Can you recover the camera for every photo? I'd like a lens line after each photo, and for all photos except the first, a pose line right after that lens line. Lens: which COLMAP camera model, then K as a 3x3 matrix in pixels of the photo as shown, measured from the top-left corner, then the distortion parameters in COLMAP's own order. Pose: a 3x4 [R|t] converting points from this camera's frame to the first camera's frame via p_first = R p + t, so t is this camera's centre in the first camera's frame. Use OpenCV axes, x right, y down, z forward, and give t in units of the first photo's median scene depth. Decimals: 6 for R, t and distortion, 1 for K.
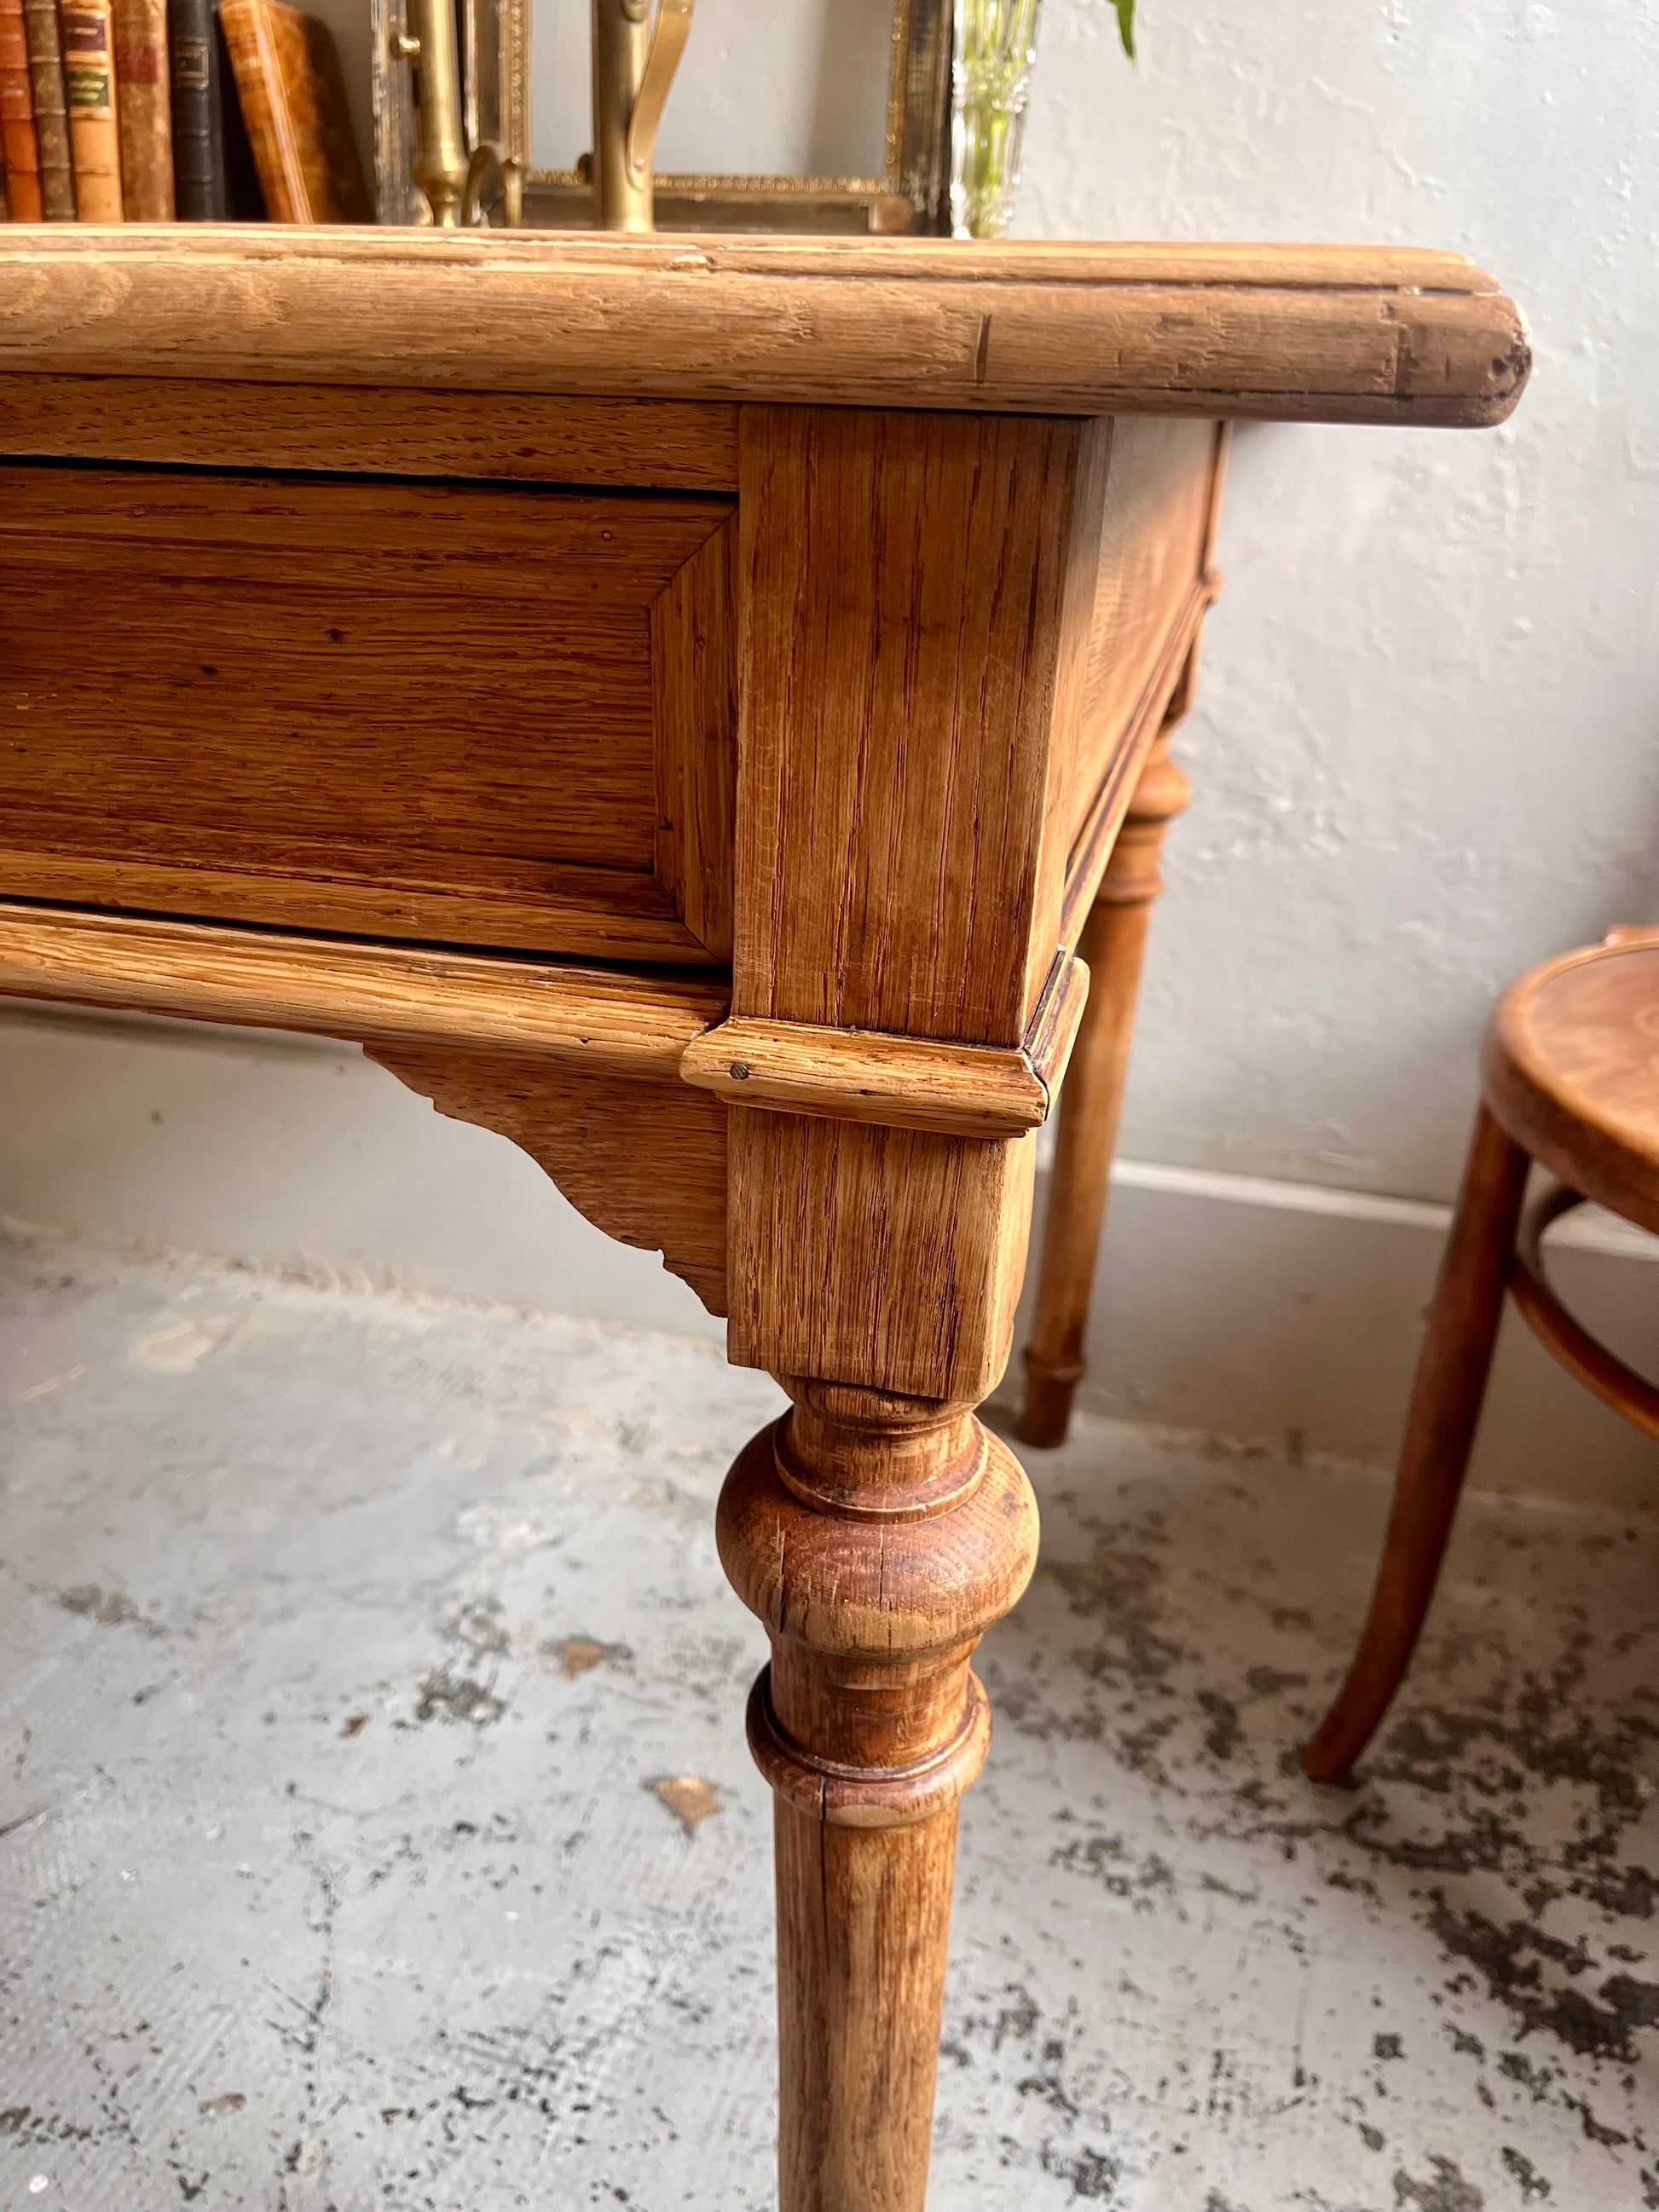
lens RADIAL K [[1711.9, 0, 844.2], [0, 1711.9, 1093.3], [0, 0, 1]] dist [0.053650, -0.103890]
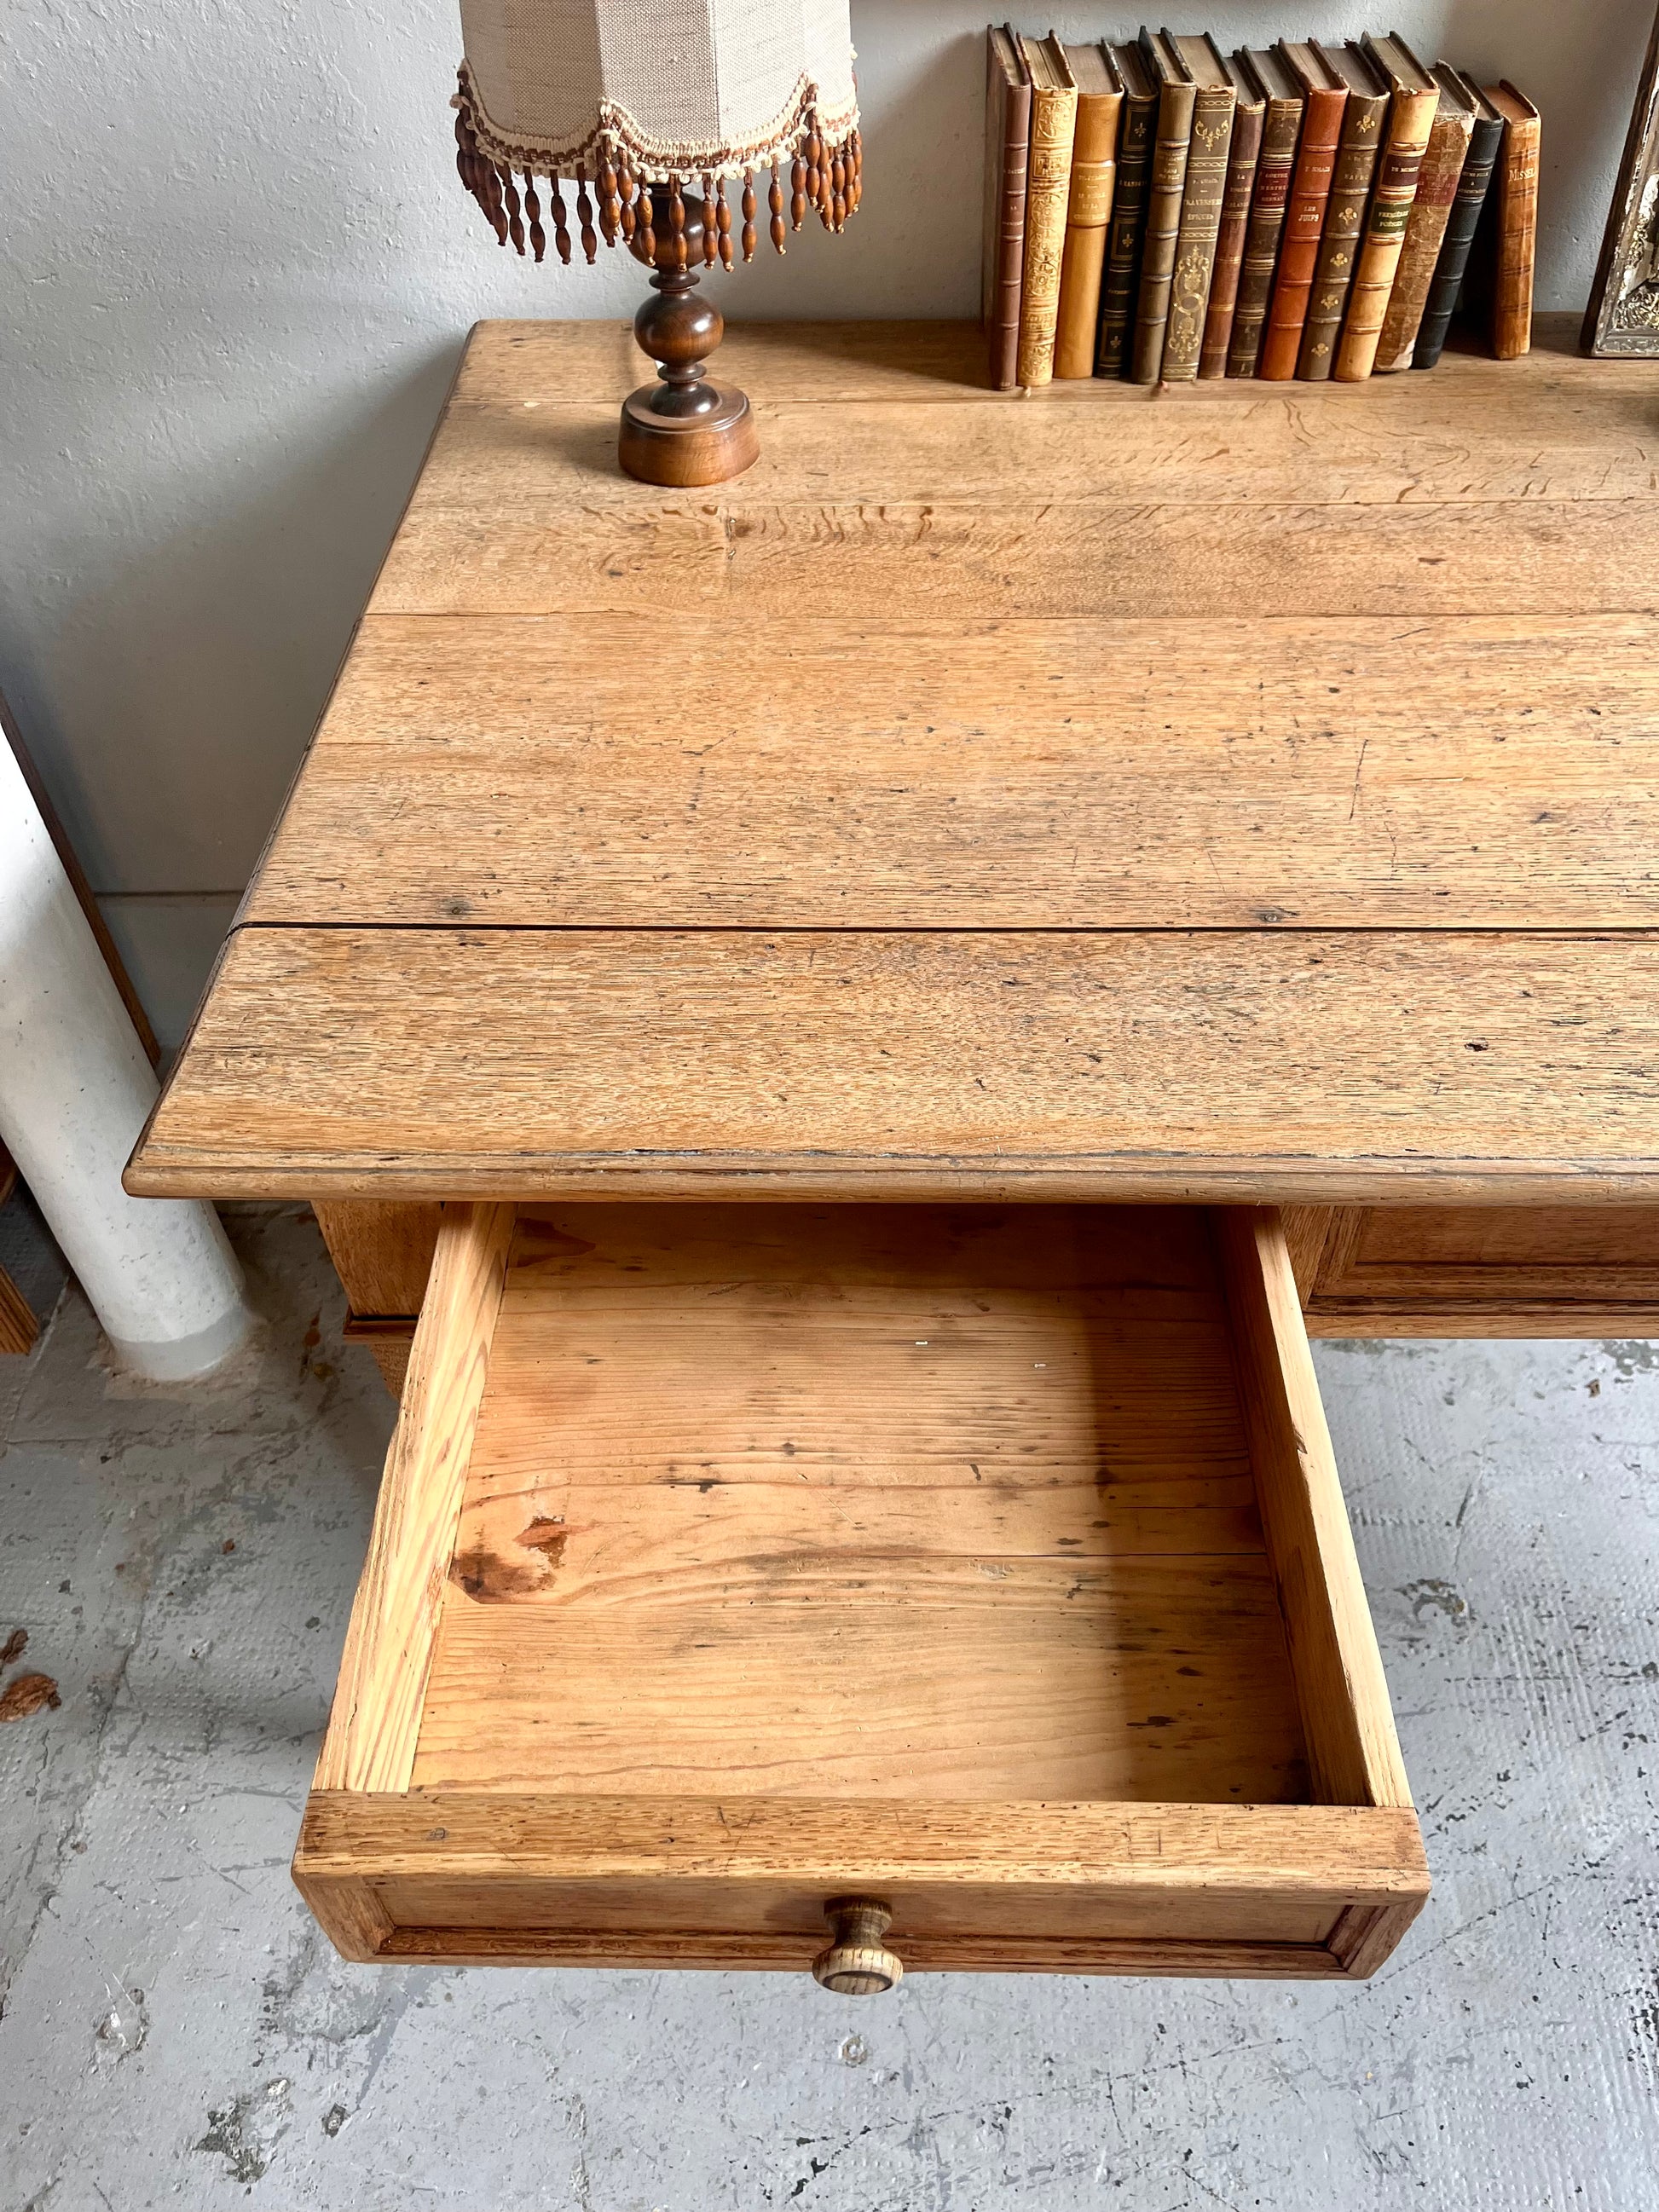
lens RADIAL K [[1690.7, 0, 842.6], [0, 1690.7, 1089.0], [0, 0, 1]] dist [0.056626, -0.083843]
pose [[0.972859, -0.201640, 0.113522, -1.141564], [0.143777, 0.911129, 0.386228, -0.605400], [-0.181312, -0.359423, 0.915391, -0.189209]]
